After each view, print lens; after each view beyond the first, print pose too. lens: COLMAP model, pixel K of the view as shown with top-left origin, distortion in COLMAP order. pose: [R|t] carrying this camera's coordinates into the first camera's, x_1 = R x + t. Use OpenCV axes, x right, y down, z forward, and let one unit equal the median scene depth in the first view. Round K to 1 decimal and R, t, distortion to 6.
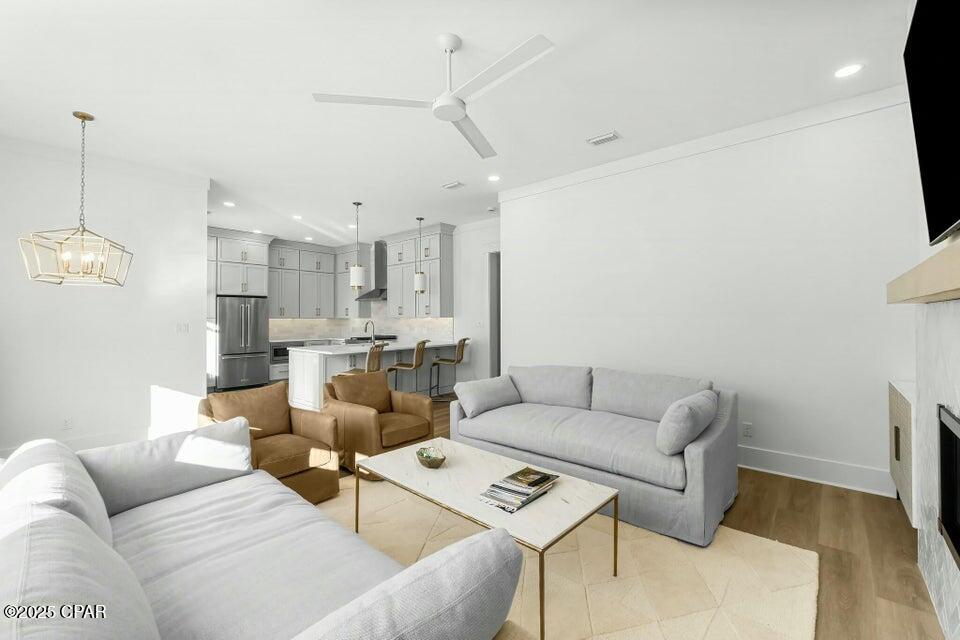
lens RADIAL K [[406.7, 0, 473.8], [0, 406.7, 313.6], [0, 0, 1]] dist [-0.009900, -0.000290]
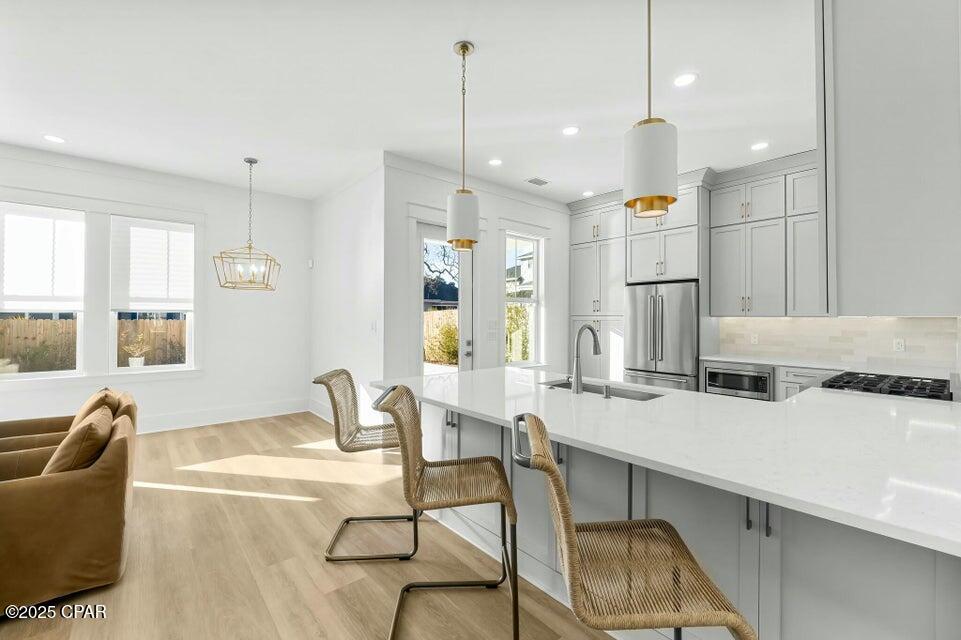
lens RADIAL K [[407.2, 0, 482.3], [0, 407.2, 315.9], [0, 0, 1]] dist [-0.009900, -0.000290]
pose [[-0.124439, -0.001984, -0.992225, 0.096680], [0.009409, 0.999951, -0.003179, 0.009400], [0.992183, -0.009732, -0.124414, 0.763680]]
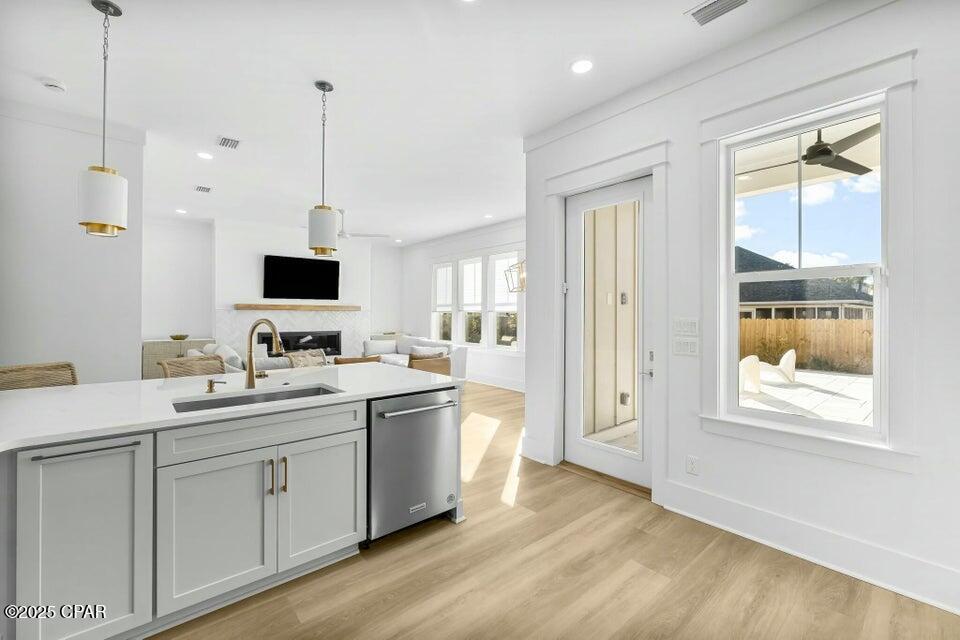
lens RADIAL K [[406.7, 0, 485.1], [0, 406.7, 314.3], [0, 0, 1]] dist [-0.009900, -0.000290]
pose [[-0.993228, 0.001563, 0.116171, -0.392166], [-0.000471, 0.999847, -0.017473, 0.018640], [-0.116181, -0.017409, -0.993076, 1.059435]]
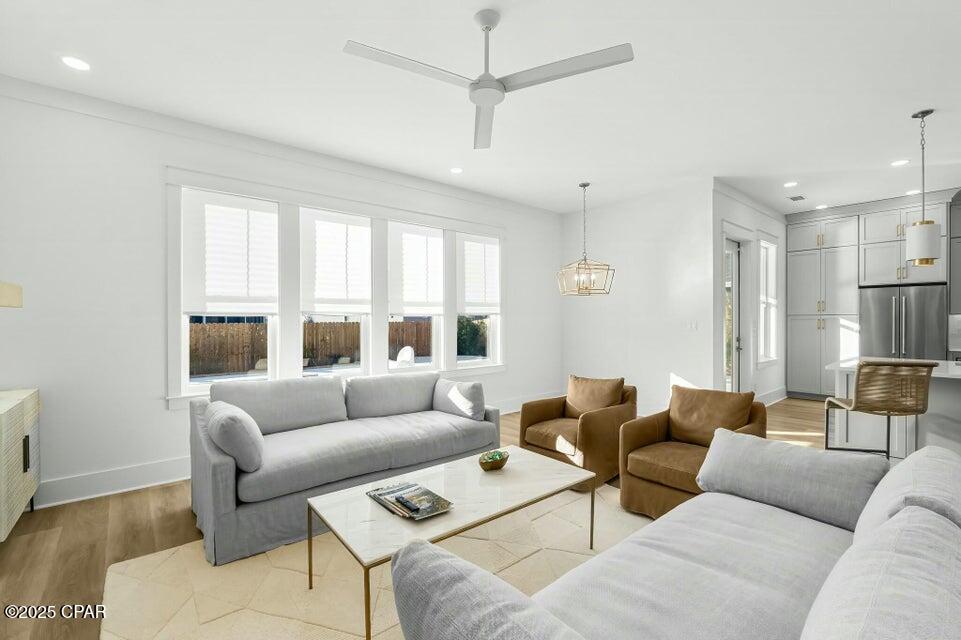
lens RADIAL K [[407.2, 0, 472.5], [0, 407.2, 321.2], [0, 0, 1]] dist [-0.009900, -0.000290]
pose [[-0.140404, 0.010897, -0.990034, 0.251153], [0.018380, 0.999796, 0.008397, 0.002157], [0.989924, -0.017018, -0.140575, 0.315131]]
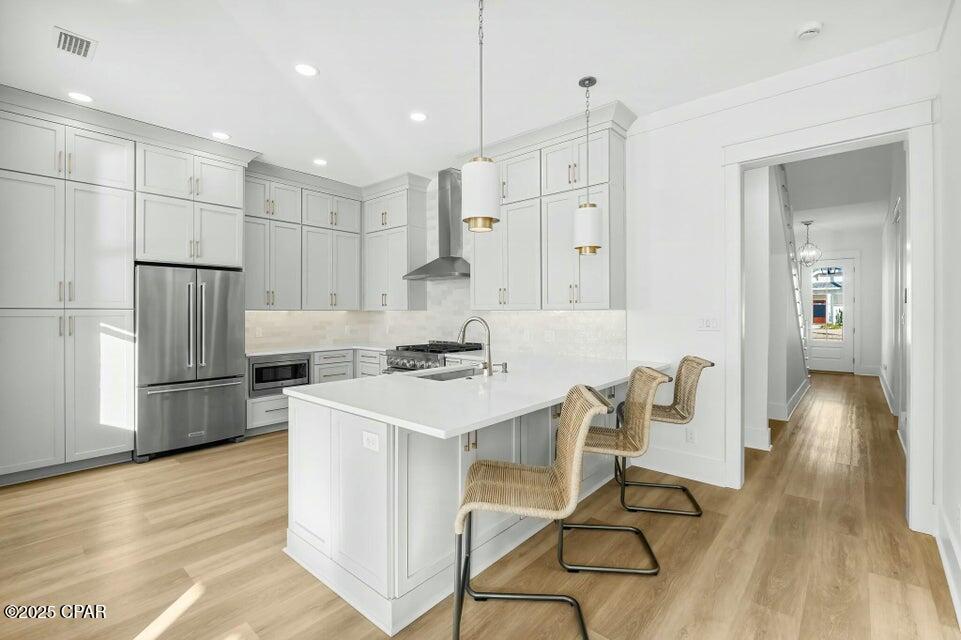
lens RADIAL K [[435.5, 0, 476.9], [0, 435.5, 315.0], [0, 0, 1]] dist [0.000738, 0.000158]
pose [[0.999939, 0.002836, 0.010720, -0.211982], [-0.003027, 0.999836, 0.017836, 0.006915], [-0.010668, -0.017867, 0.999783, 0.432885]]
